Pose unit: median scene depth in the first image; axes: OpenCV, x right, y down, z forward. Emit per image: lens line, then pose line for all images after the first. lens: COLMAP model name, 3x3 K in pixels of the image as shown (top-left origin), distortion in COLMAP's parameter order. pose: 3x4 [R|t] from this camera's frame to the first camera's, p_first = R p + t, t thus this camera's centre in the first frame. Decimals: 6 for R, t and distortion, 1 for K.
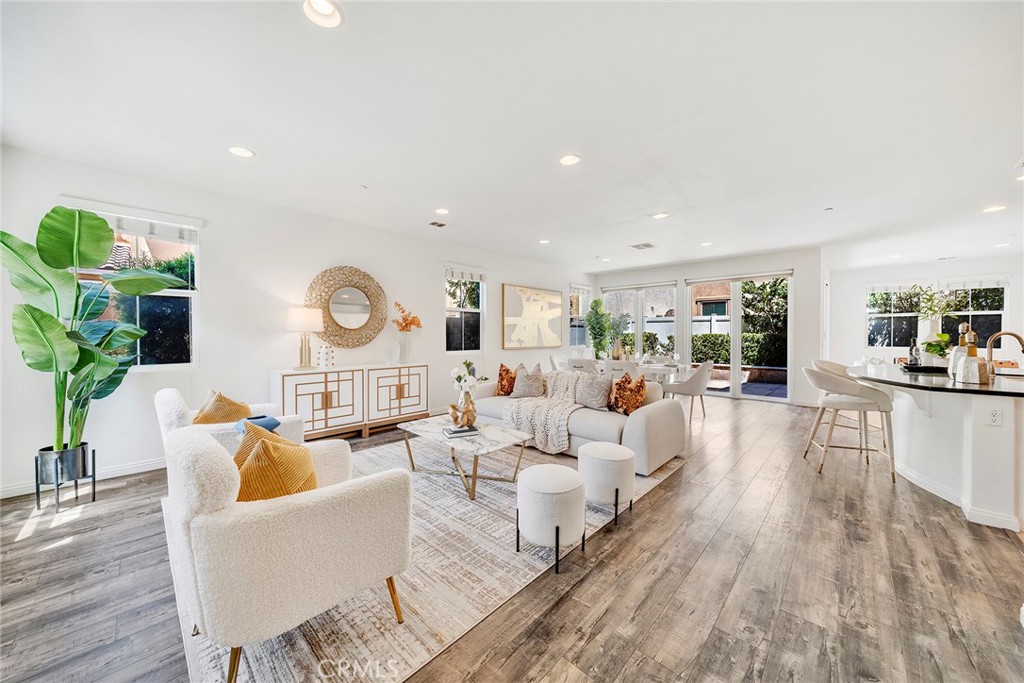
lens RADIAL K [[359.9, 0, 511.3], [0, 359.9, 337.8], [0, 0, 1]] dist [-0.004224, 0.000008]
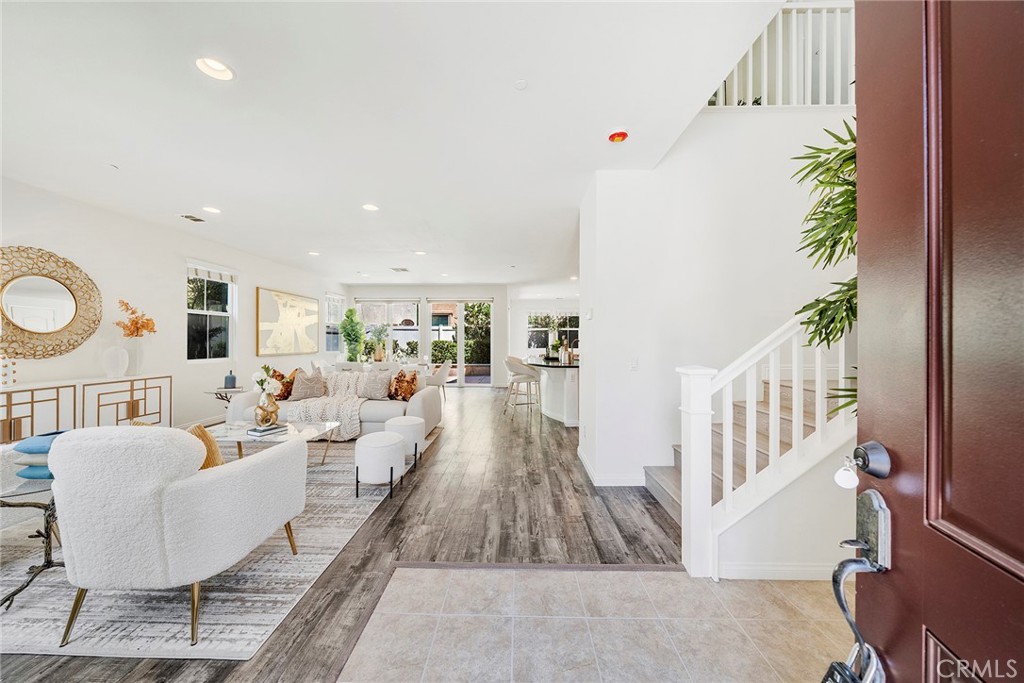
lens RADIAL K [[359.9, 0, 511.3], [0, 359.9, 337.8], [0, 0, 1]] dist [-0.004224, 0.000008]
pose [[0.734024, 0.006630, 0.679091, -0.236385], [0.006221, 0.999845, -0.016485, 0.004243], [-0.679095, 0.016325, 0.733869, -0.204287]]
